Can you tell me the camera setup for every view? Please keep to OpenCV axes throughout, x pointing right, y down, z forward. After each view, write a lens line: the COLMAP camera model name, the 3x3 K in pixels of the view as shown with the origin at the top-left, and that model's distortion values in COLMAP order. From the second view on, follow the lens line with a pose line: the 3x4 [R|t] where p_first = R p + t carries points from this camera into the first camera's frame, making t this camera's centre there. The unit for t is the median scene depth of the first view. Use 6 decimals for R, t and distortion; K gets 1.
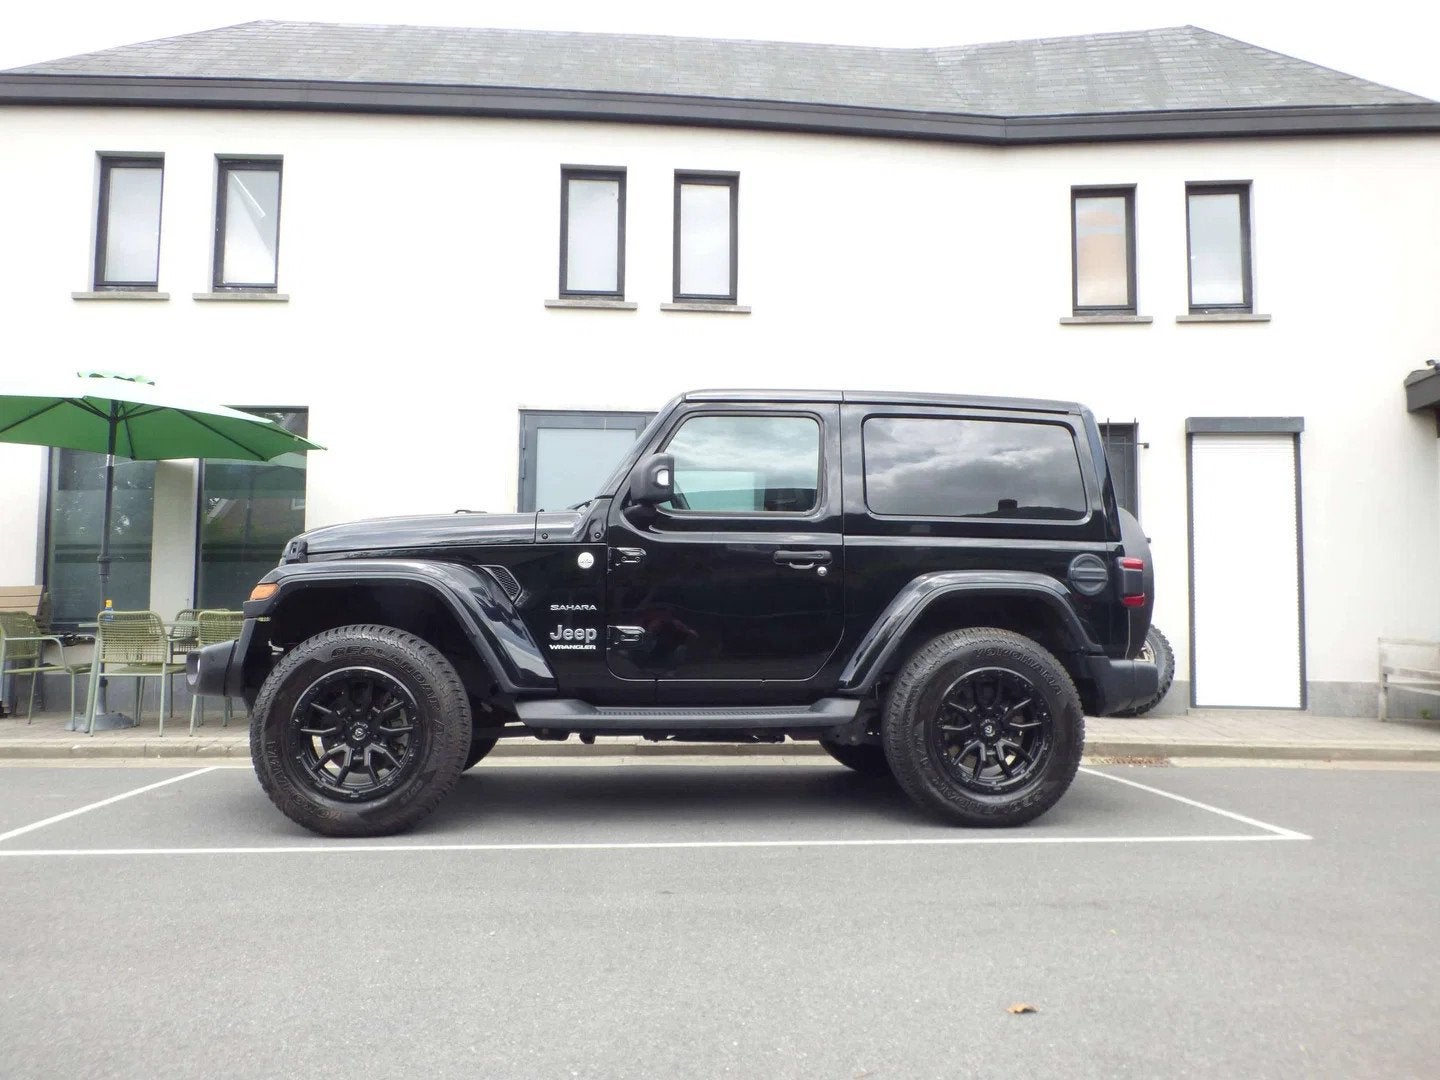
lens RADIAL K [[770.5, 0, 720.0], [0, 770.5, 540.0], [0, 0, 1]] dist [-0.004261, -0.000942]
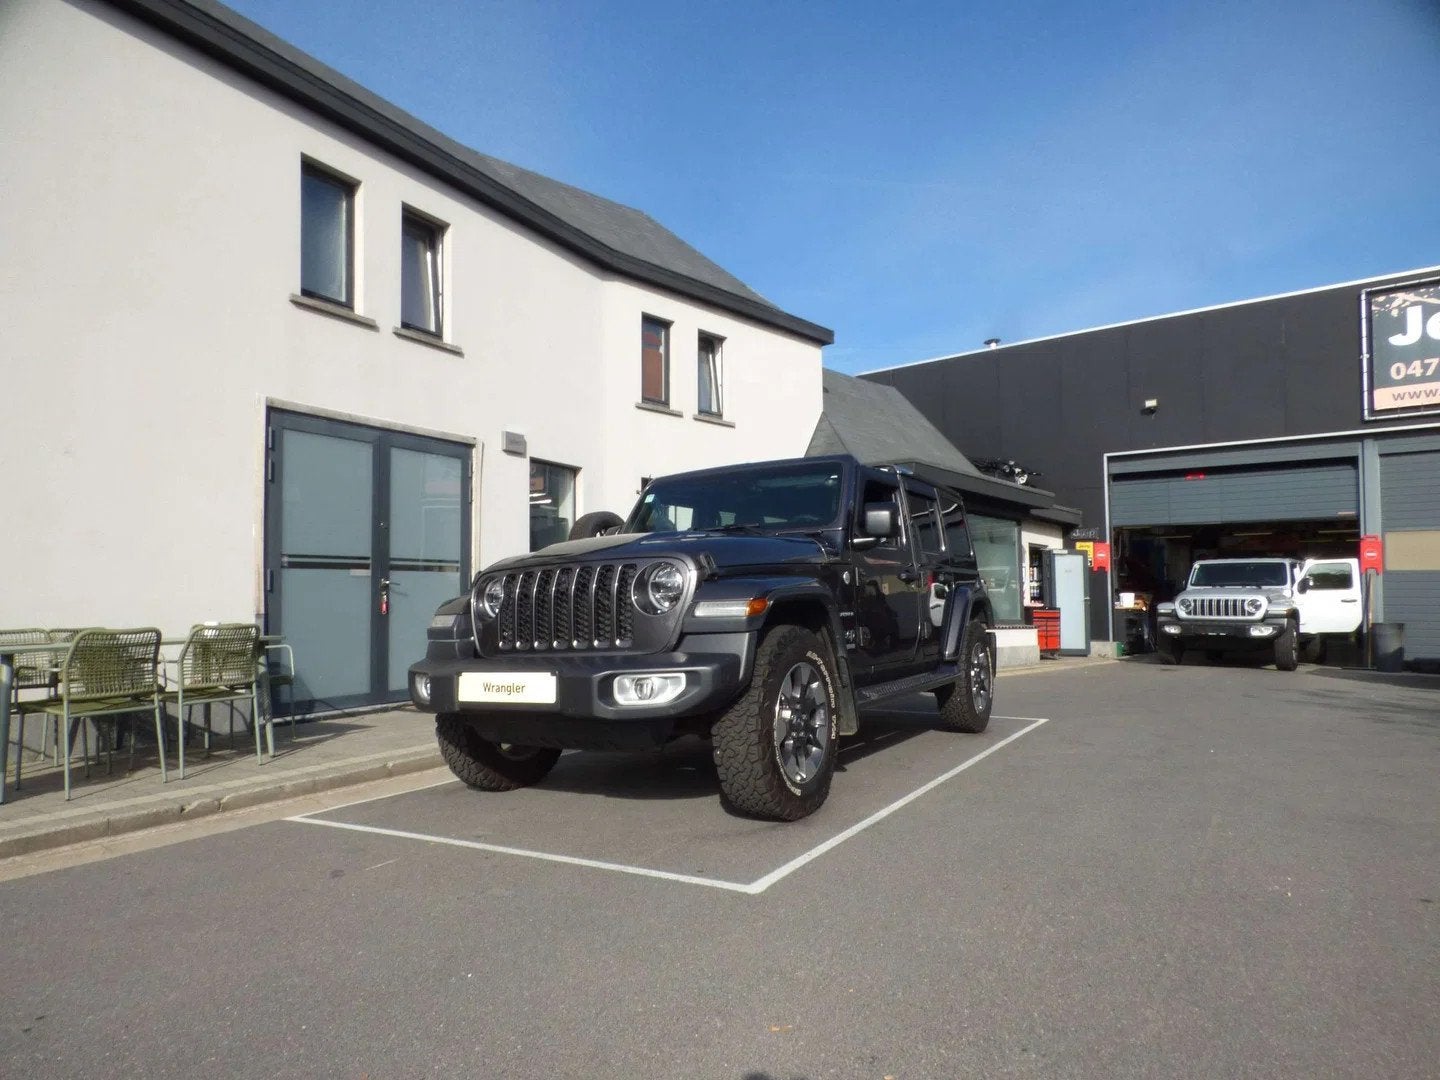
lens RADIAL K [[1016.0, 0, 720.0], [0, 1016.0, 540.0], [0, 0, 1]] dist [-0.001067, 0.004201]
pose [[0.490729, 0.024973, 0.870954, -1.657873], [-0.022178, 0.999623, -0.016166, -0.001576], [-0.871030, -0.011383, 0.491098, -0.121054]]
